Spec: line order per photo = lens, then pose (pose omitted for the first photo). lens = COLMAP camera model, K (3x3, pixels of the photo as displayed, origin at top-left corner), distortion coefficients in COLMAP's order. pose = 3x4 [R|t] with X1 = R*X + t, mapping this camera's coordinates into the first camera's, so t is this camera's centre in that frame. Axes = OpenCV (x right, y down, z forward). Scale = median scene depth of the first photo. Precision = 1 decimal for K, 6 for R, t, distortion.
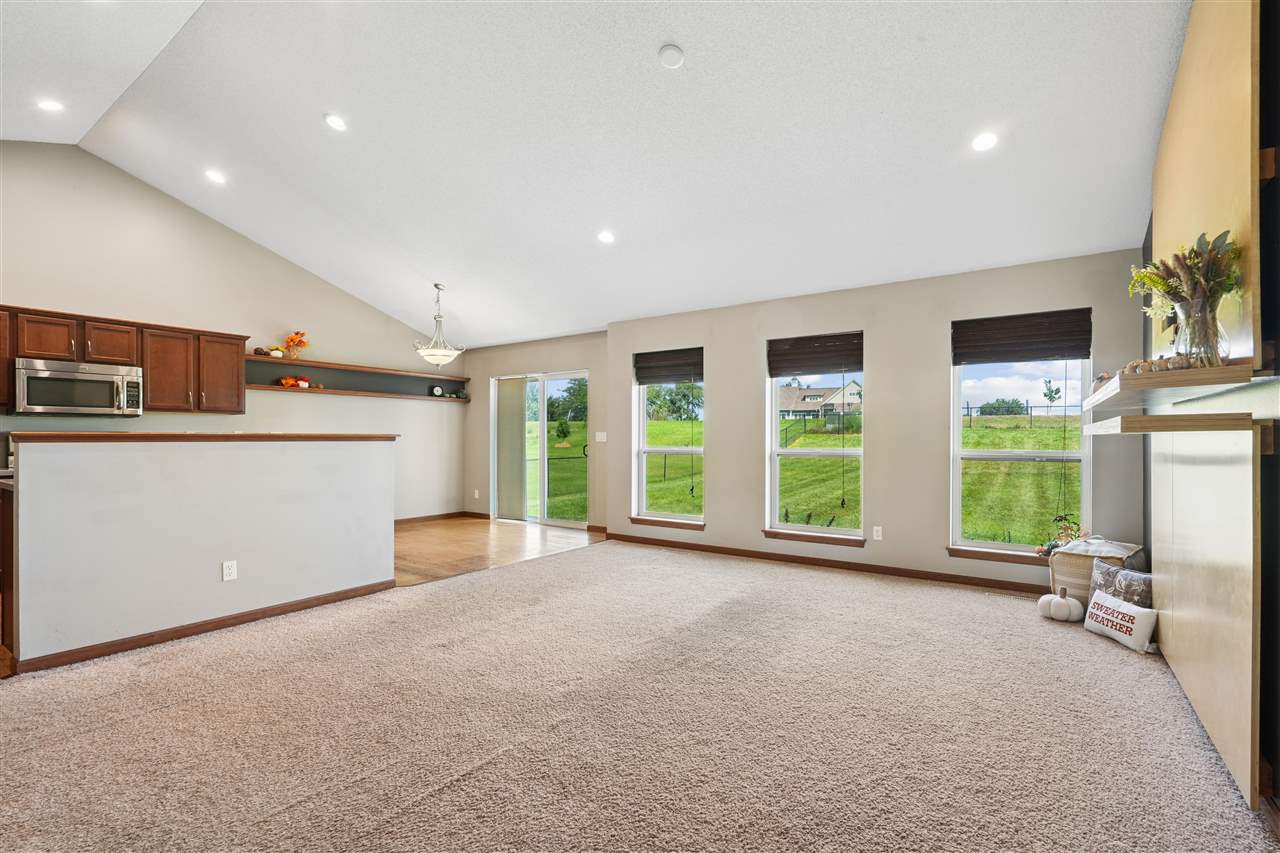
lens RADIAL K [[577.4, 0, 633.4], [0, 577.4, 439.8], [0, 0, 1]] dist [-0.004369, -0.000318]
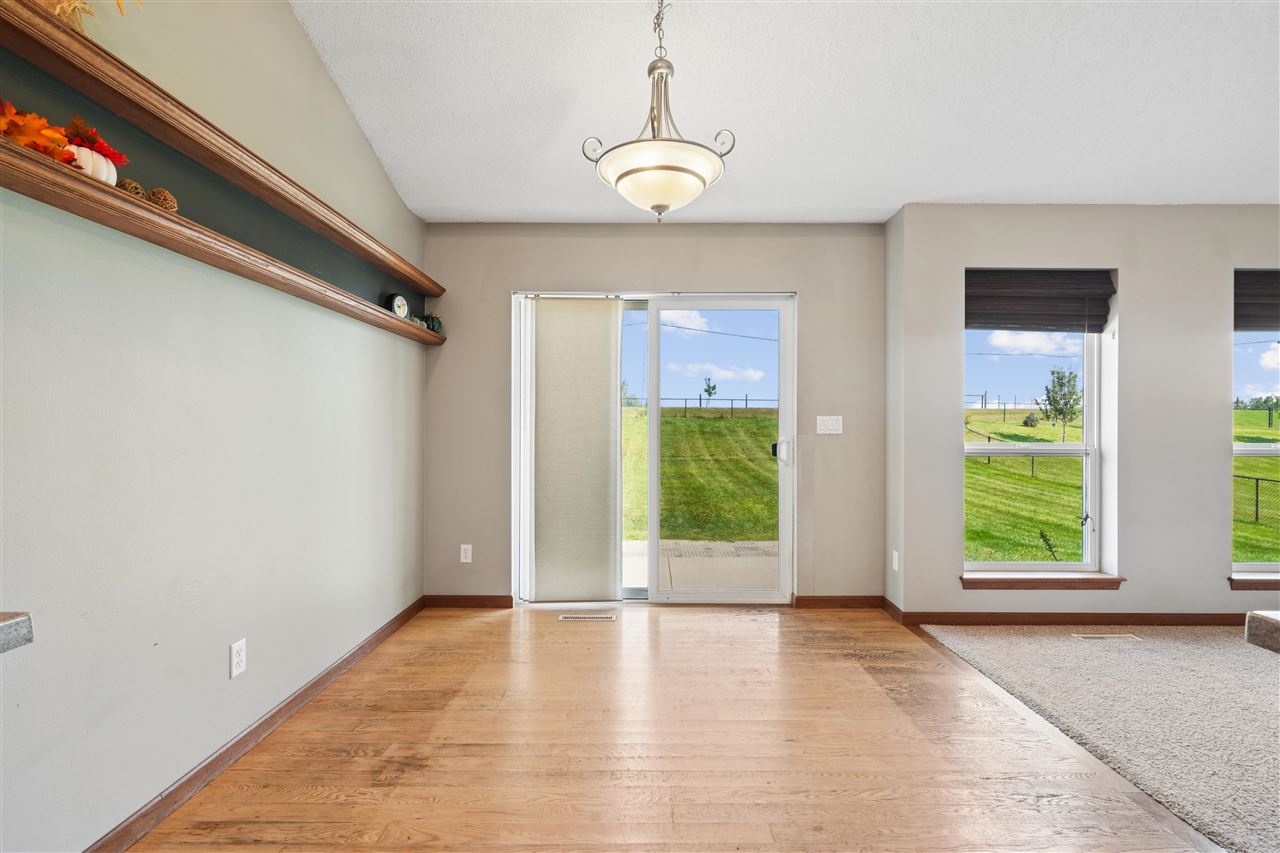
lens RADIAL K [[579.8, 0, 644.4], [0, 579.8, 429.3], [0, 0, 1]] dist [-0.002554, 0.000003]
pose [[0.816140, -0.000340, 0.577854, -0.541330], [-0.001149, 0.999997, 0.002211, -0.002028], [-0.577853, -0.002469, 0.816137, 0.729632]]
